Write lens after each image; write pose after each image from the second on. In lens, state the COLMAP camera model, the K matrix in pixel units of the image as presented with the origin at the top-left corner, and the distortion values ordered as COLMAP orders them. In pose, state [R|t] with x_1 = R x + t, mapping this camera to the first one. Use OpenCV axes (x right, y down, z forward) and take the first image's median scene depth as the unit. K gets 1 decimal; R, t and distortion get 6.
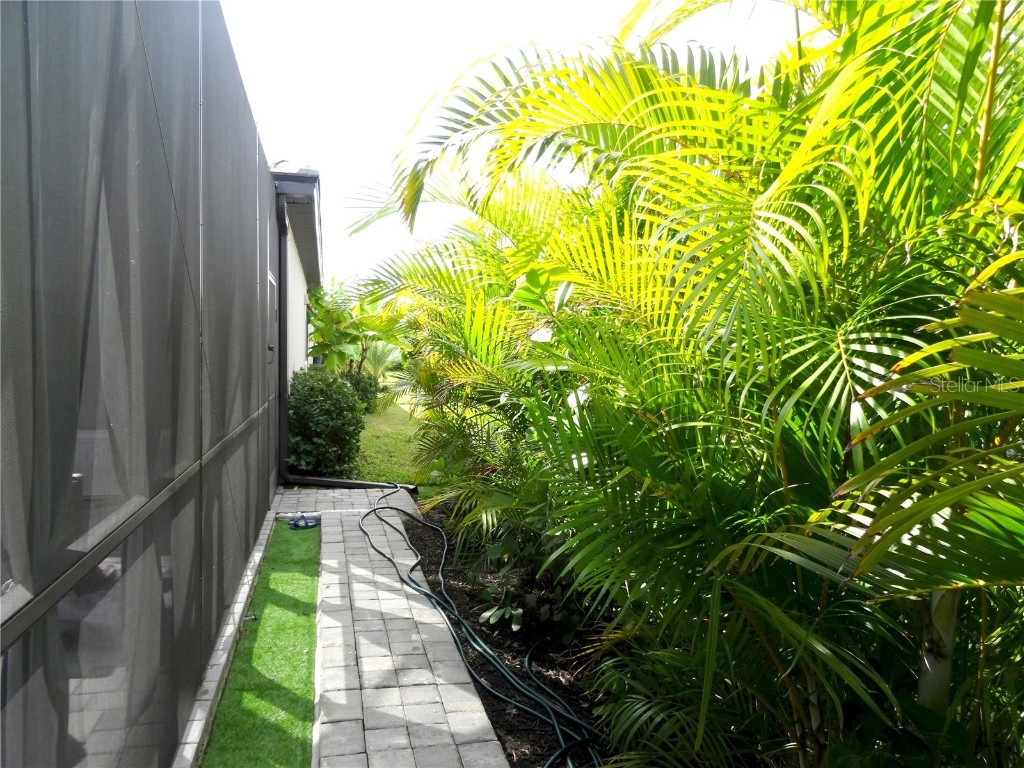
lens RADIAL K [[734.7, 0, 510.3], [0, 734.7, 384.9], [0, 0, 1]] dist [0.001669, -0.000959]
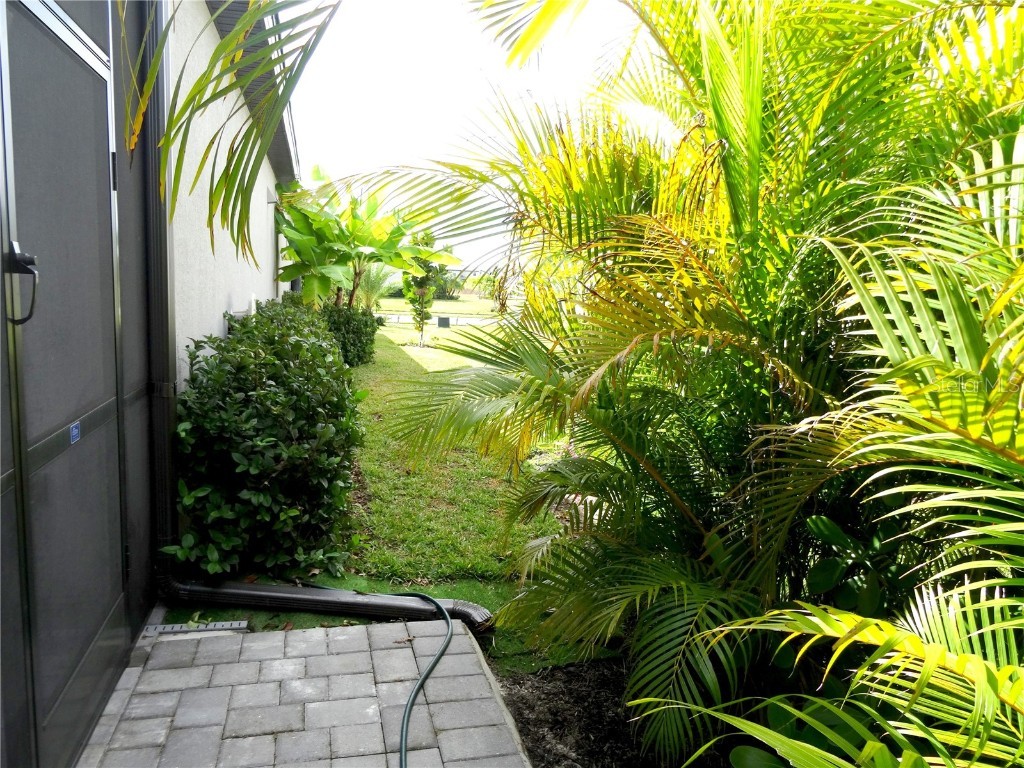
lens RADIAL K [[734.7, 0, 513.5], [0, 734.7, 381.6], [0, 0, 1]] dist [0.001669, -0.000959]
pose [[0.999521, 0.024024, 0.019509, -0.061395], [-0.025748, 0.995282, 0.093548, -0.014805], [-0.017170, -0.094005, 0.995424, 0.291108]]
